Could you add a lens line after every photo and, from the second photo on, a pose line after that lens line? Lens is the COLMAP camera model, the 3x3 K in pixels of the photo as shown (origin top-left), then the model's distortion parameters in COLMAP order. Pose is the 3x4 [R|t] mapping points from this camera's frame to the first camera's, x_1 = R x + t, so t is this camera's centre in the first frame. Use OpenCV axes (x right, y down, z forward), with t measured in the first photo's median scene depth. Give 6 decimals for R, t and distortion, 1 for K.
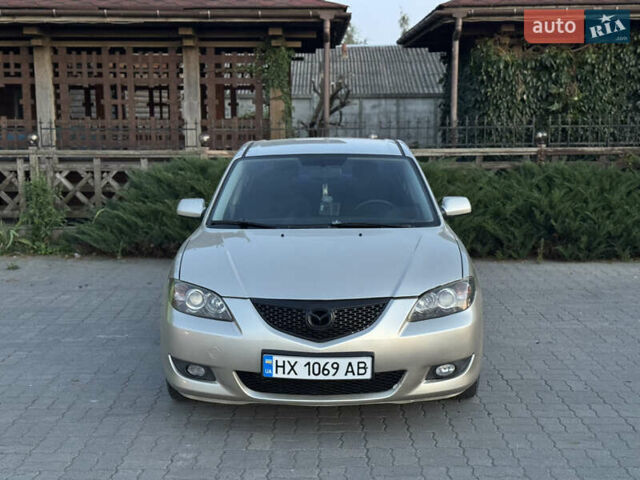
lens RADIAL K [[896.8, 0, 320.0], [0, 896.8, 240.0], [0, 0, 1]] dist [0.135709, -0.093576]
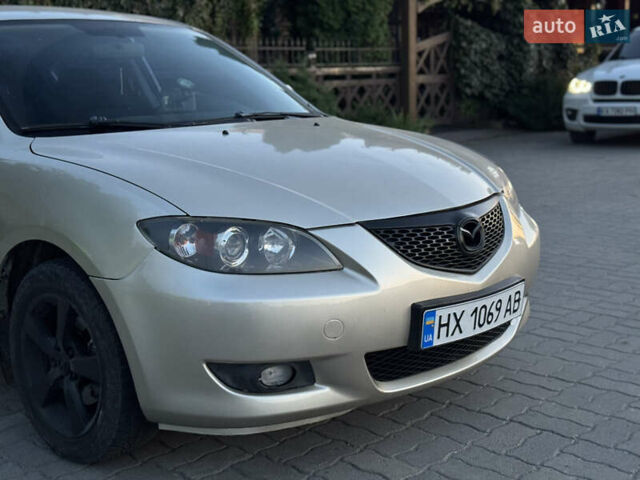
lens RADIAL K [[896.8, 0, 320.0], [0, 896.8, 240.0], [0, 0, 1]] dist [0.135709, -0.093576]
pose [[0.673387, -0.143754, 0.725179, -0.490490], [0.118594, 0.989214, 0.085971, 0.023678], [-0.729716, 0.028111, 0.683172, 0.619053]]
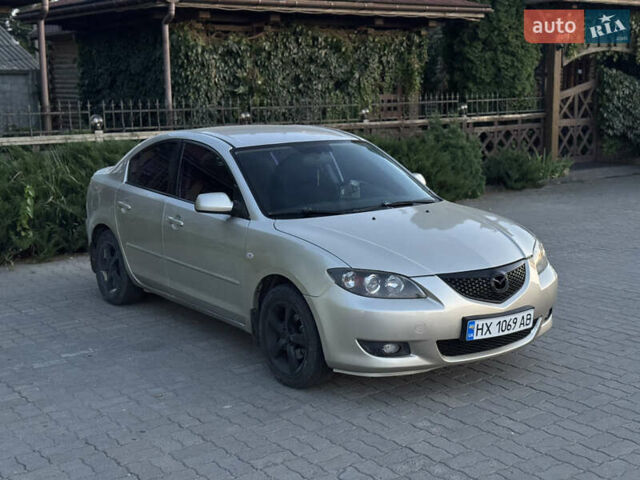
lens RADIAL K [[896.8, 0, 320.0], [0, 896.8, 240.0], [0, 0, 1]] dist [0.135709, -0.093576]
pose [[0.800808, -0.107670, 0.589164, -0.822697], [0.091241, 0.994158, 0.057666, -0.053580], [-0.591931, 0.007576, 0.805953, 0.185082]]
